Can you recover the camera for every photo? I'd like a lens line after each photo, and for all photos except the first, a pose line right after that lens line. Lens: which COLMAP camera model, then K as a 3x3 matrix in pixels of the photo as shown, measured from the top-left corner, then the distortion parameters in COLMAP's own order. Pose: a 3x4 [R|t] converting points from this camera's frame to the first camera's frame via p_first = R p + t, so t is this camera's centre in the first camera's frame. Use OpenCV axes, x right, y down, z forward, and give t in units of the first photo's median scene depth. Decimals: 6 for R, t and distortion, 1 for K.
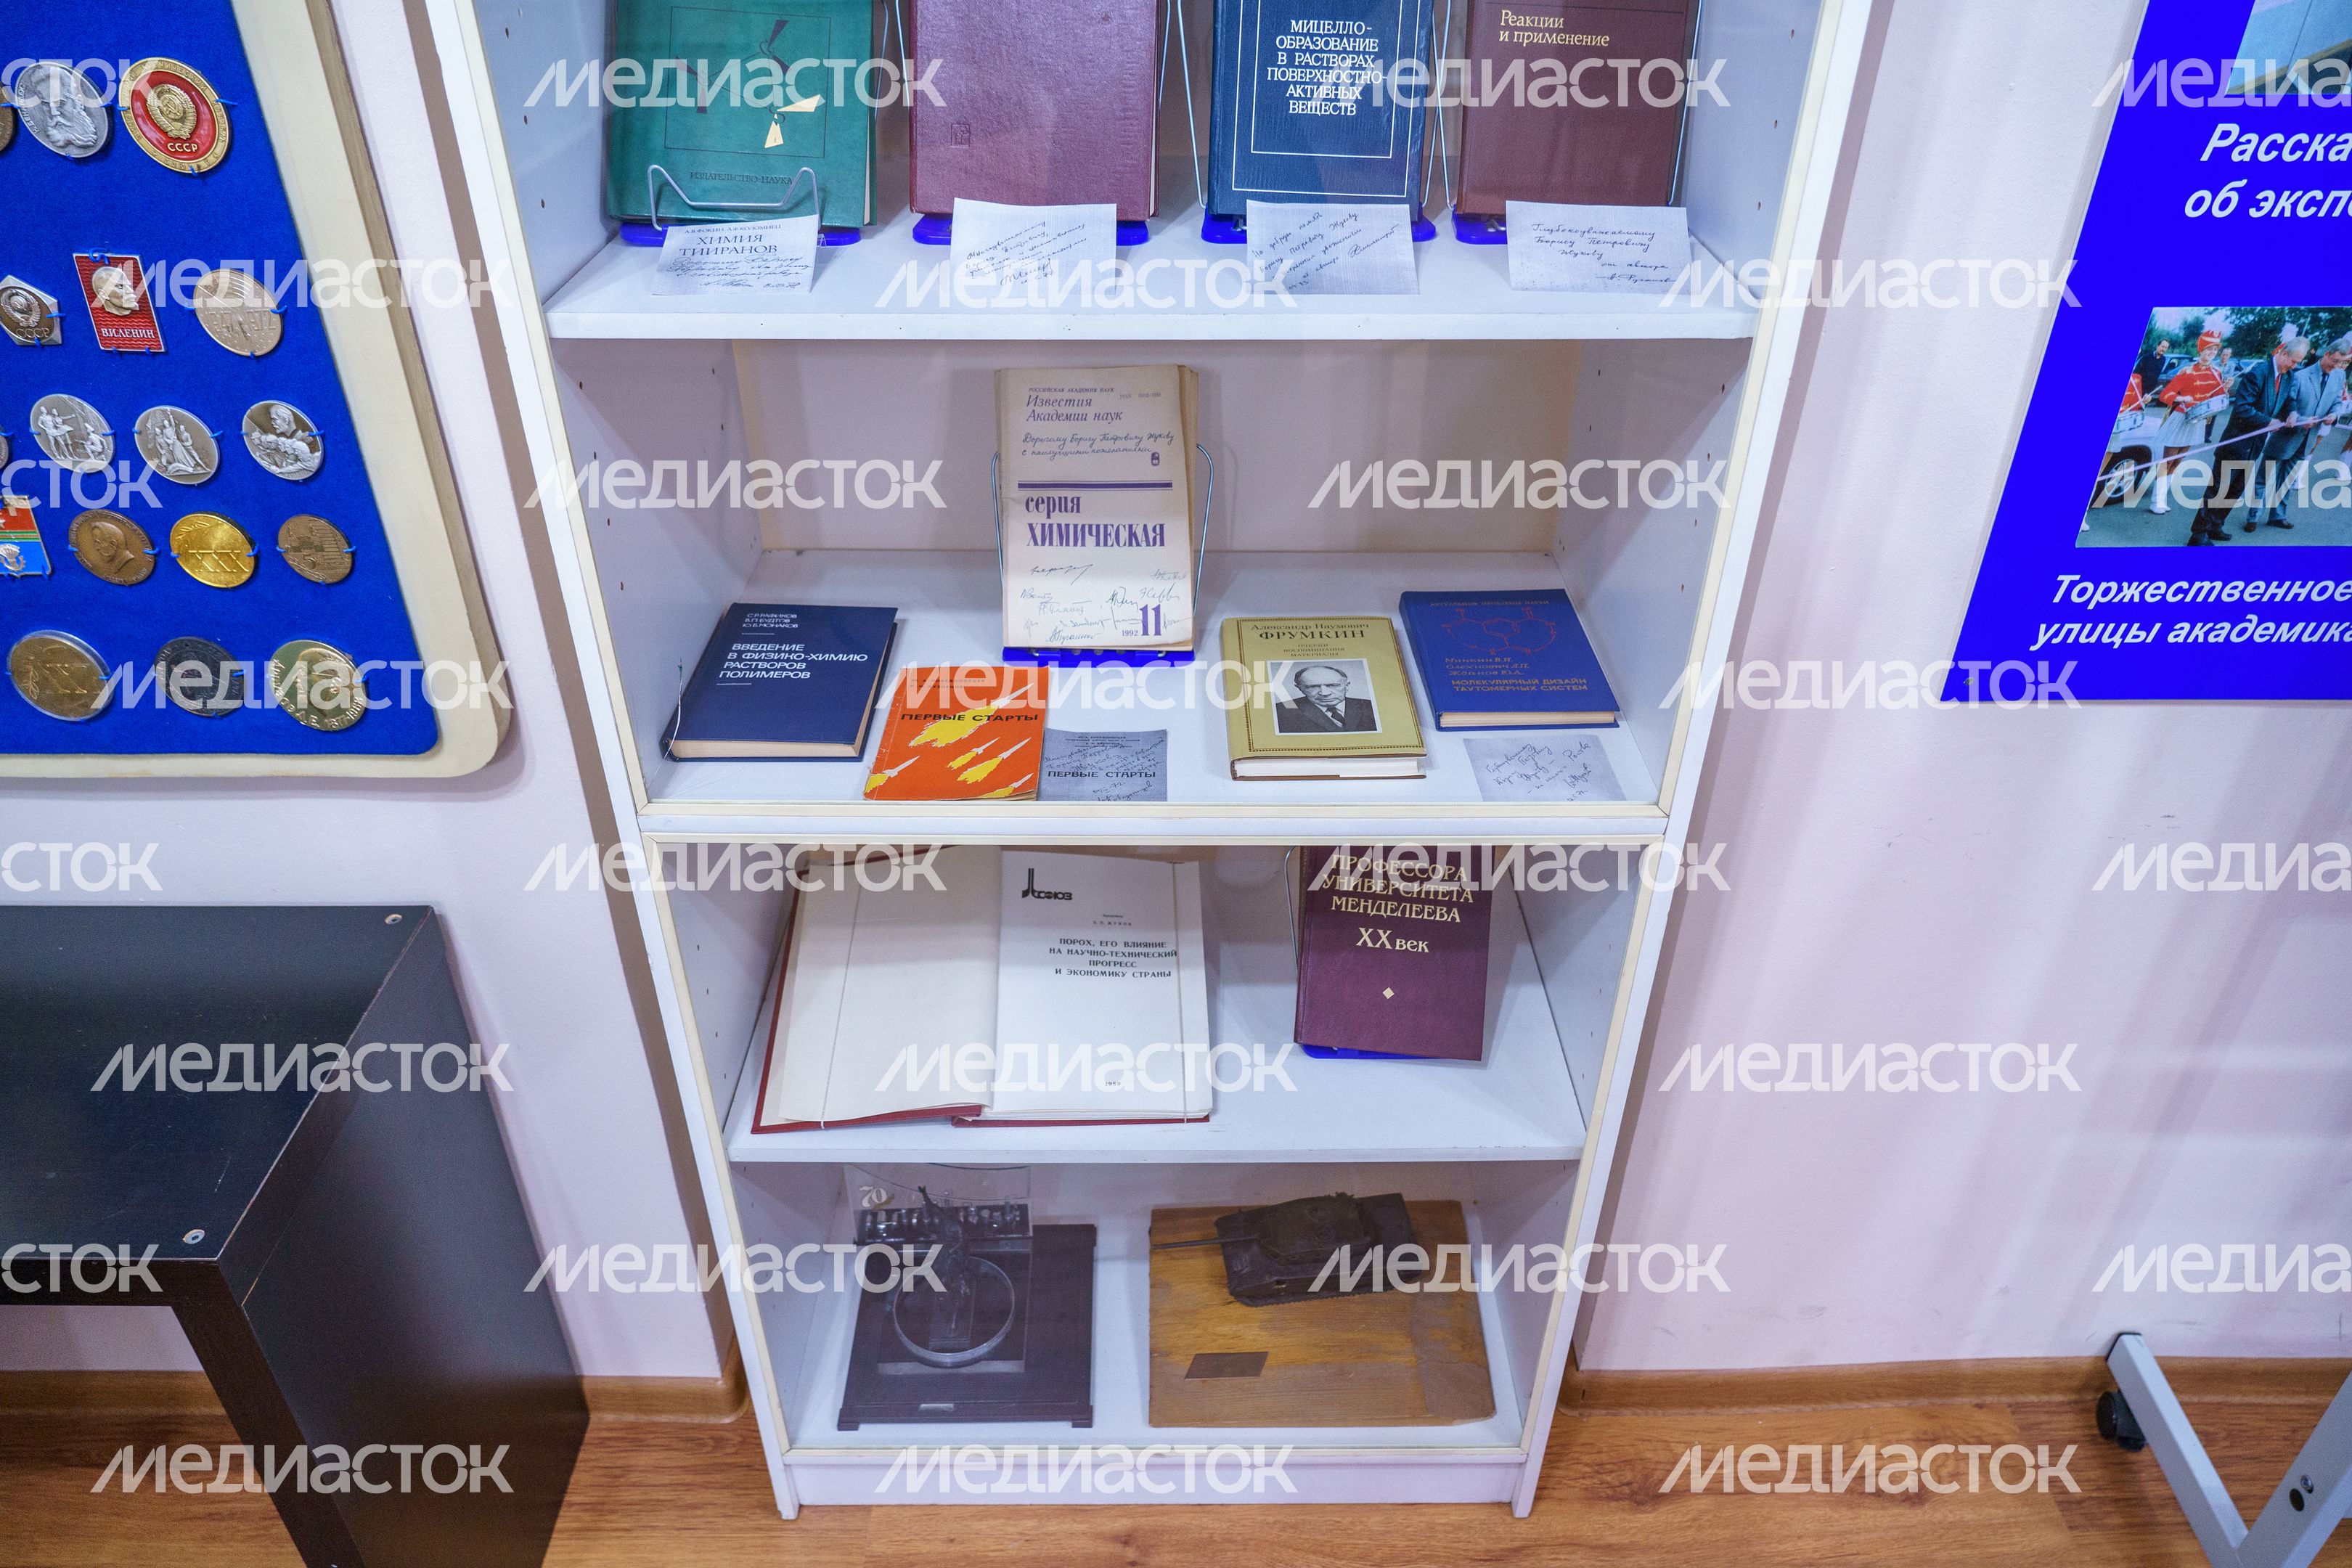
lens RADIAL K [[1589.4, 0, 1166.8], [0, 1589.4, 791.0], [0, 0, 1]] dist [-0.035355, 0.013259]
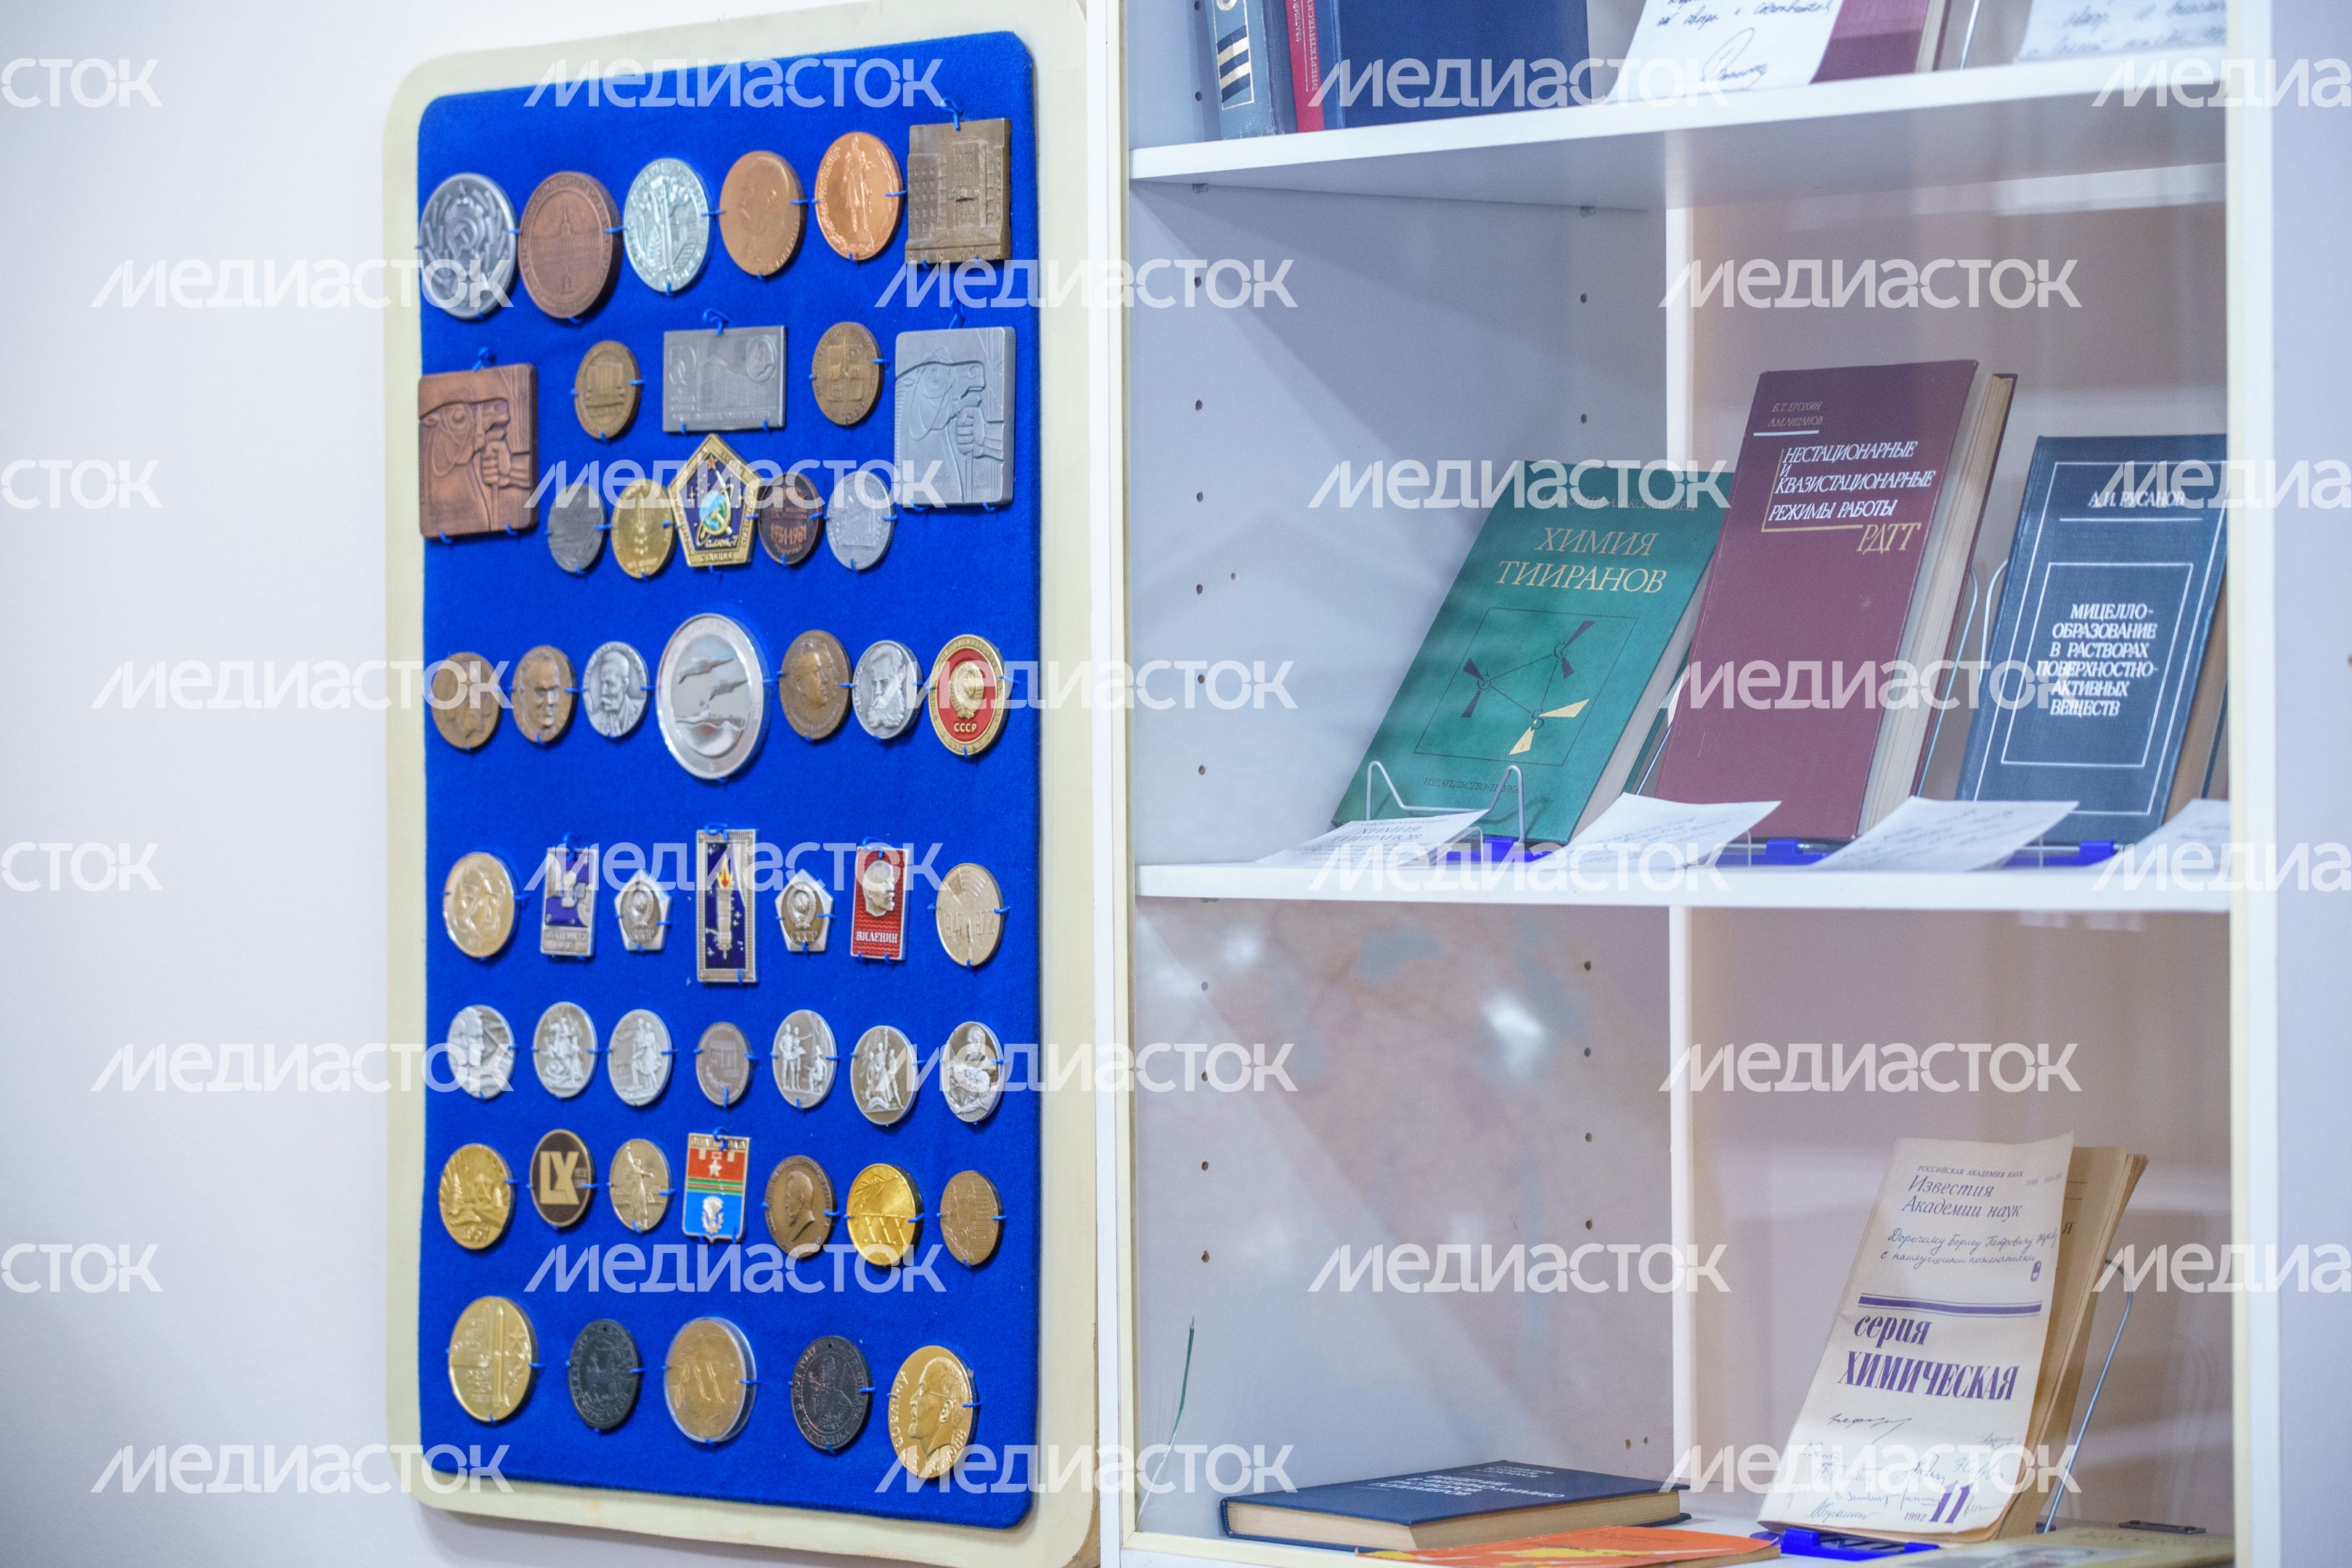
lens RADIAL K [[7047.5, 0, 1175.7], [0, 7047.5, 797.6], [0, 0, 1]] dist [0.032010, 0.000000]
pose [[0.689189, -0.003865, -0.724571, 2.055474], [-0.394945, 0.836377, -0.380121, 0.957506], [0.607484, 0.548141, 0.574896, -1.056073]]
